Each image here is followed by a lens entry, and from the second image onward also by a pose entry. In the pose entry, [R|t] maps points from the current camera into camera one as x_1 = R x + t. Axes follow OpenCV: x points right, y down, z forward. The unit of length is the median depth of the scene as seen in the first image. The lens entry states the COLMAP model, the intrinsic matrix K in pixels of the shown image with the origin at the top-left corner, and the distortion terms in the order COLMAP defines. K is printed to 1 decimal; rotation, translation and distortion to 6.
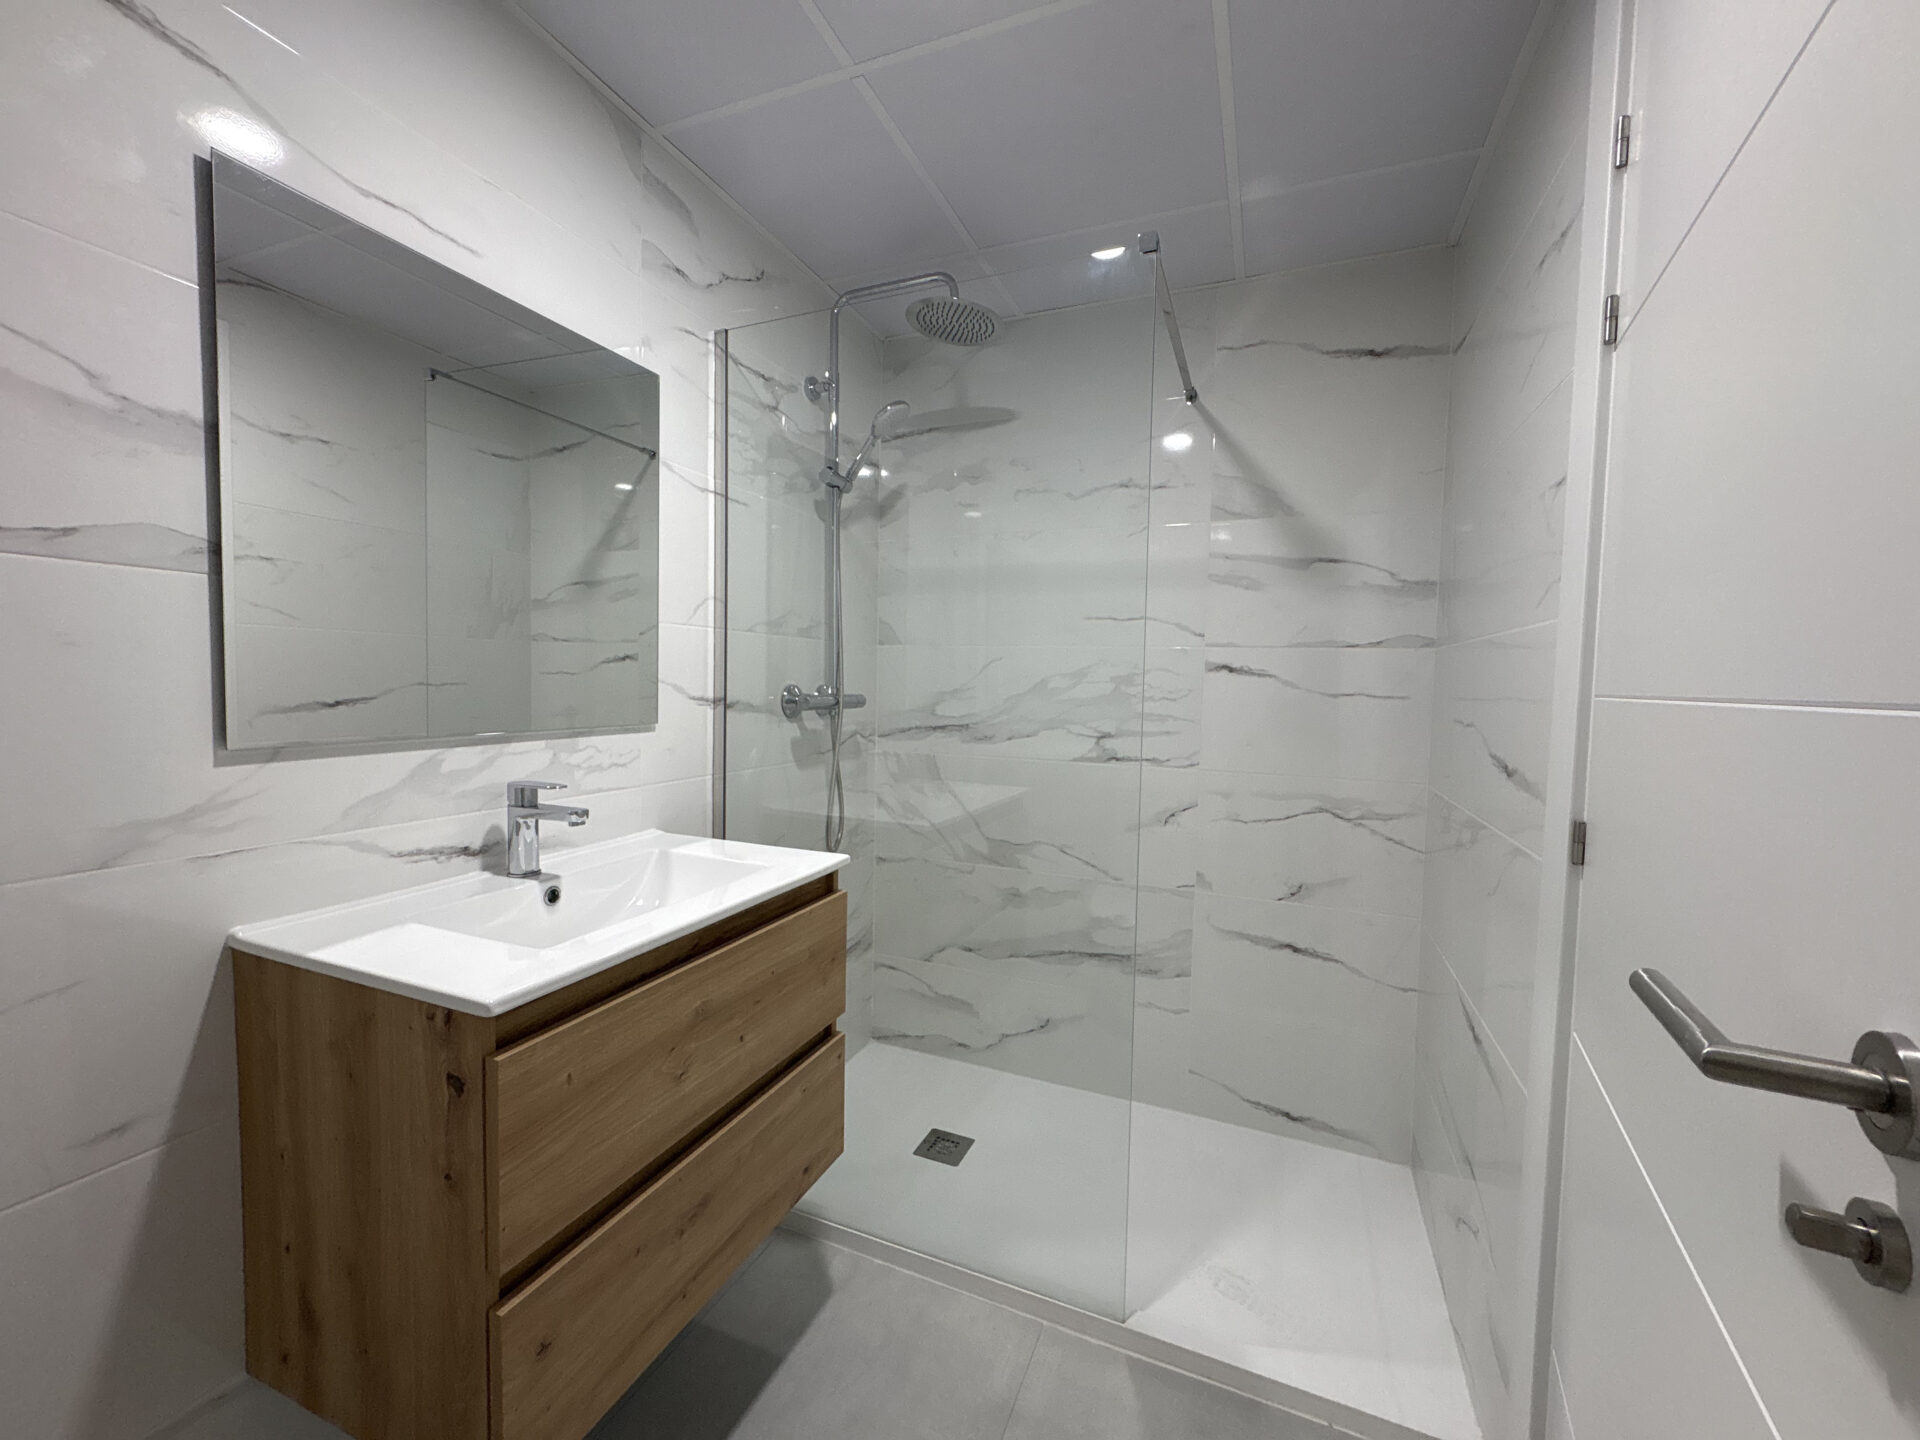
lens RADIAL K [[770.6, 0, 959.9], [0, 770.6, 718.1], [0, 0, 1]] dist [0.006372, -0.000610]
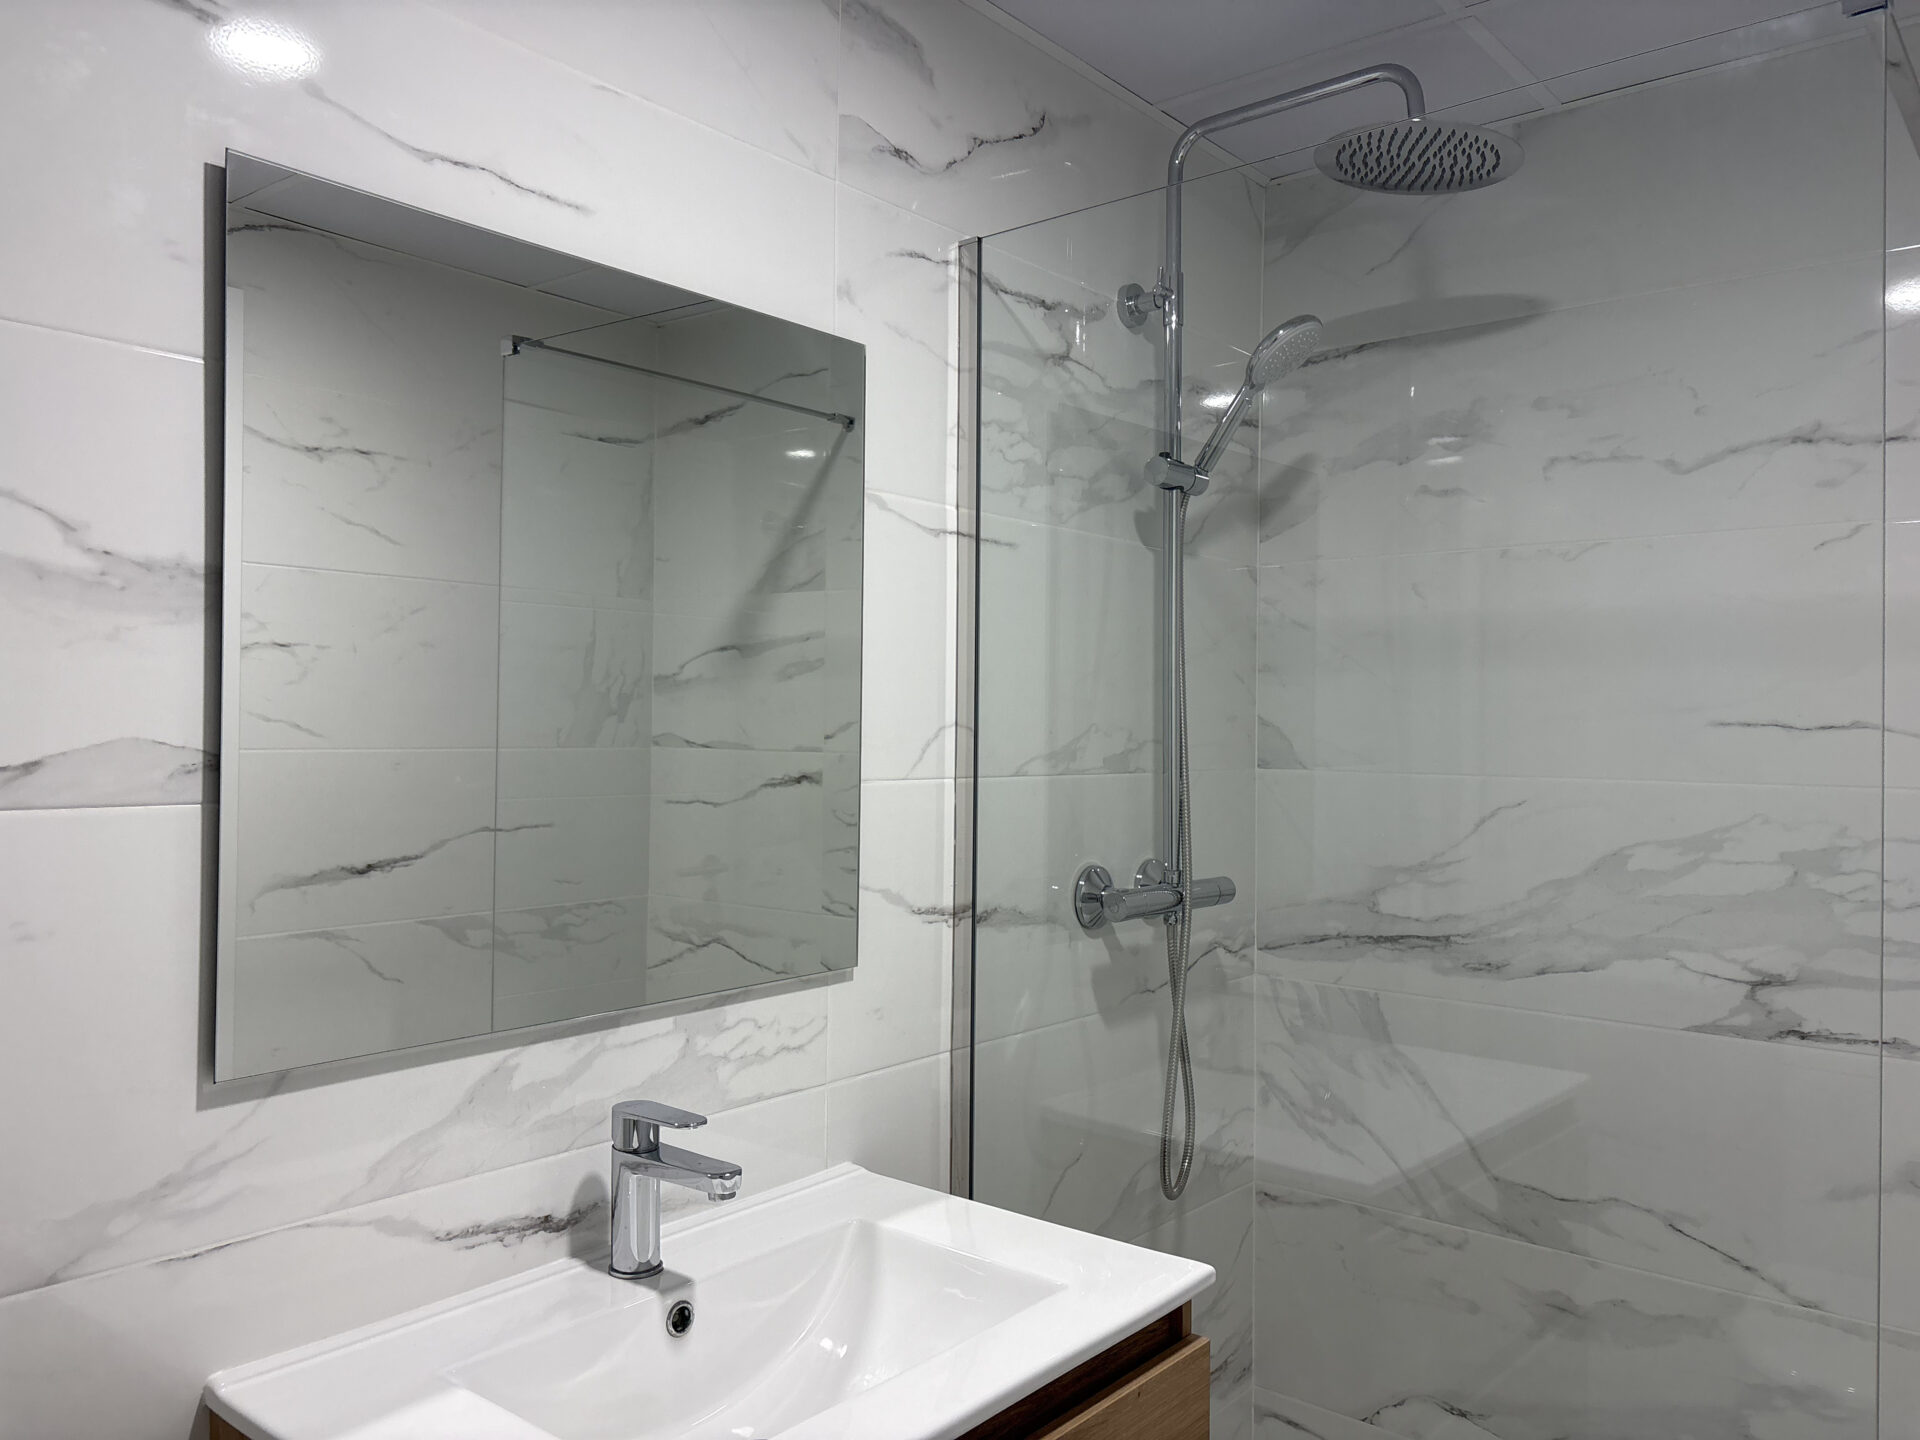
lens RADIAL K [[1467.3, 0, 953.6], [0, 1467.3, 725.1], [0, 0, 1]] dist [0.044522, -0.036589]
pose [[0.954610, -0.012527, -0.297595, -0.013935], [-0.004468, 0.998401, -0.056357, -0.110620], [0.297825, 0.055128, 0.953027, 0.016507]]
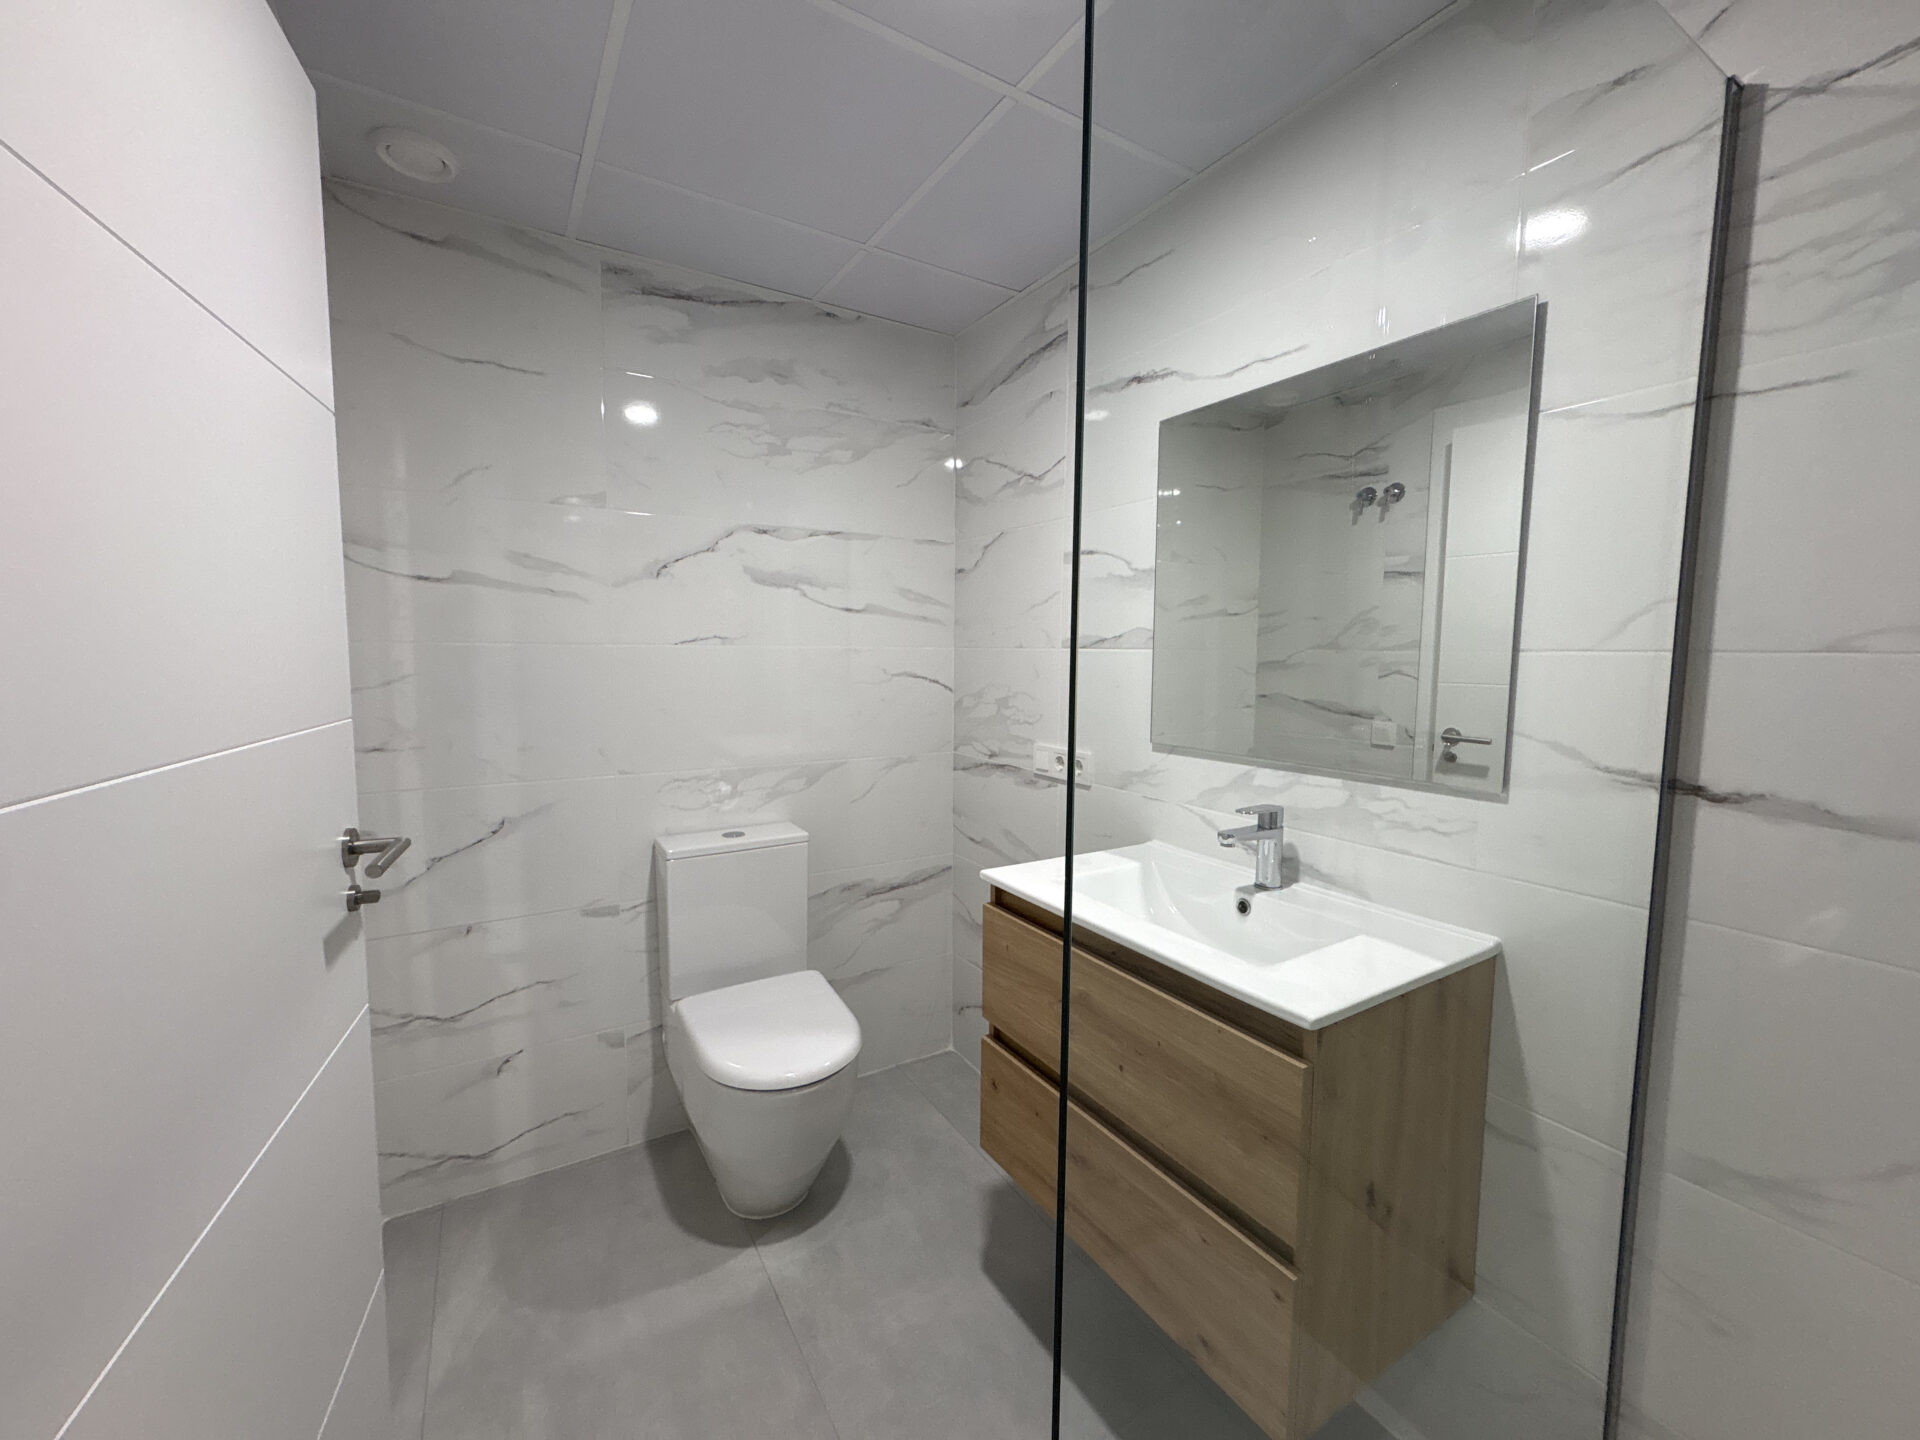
lens RADIAL K [[780.9, 0, 960.0], [0, 780.9, 720.0], [0, 0, 1]] dist [0.001118, 0.000173]
pose [[-0.598686, 0.042948, -0.799831, 0.502049], [-0.062607, 0.992997, 0.100183, -0.104967], [0.798533, 0.110053, -0.591805, 1.057830]]
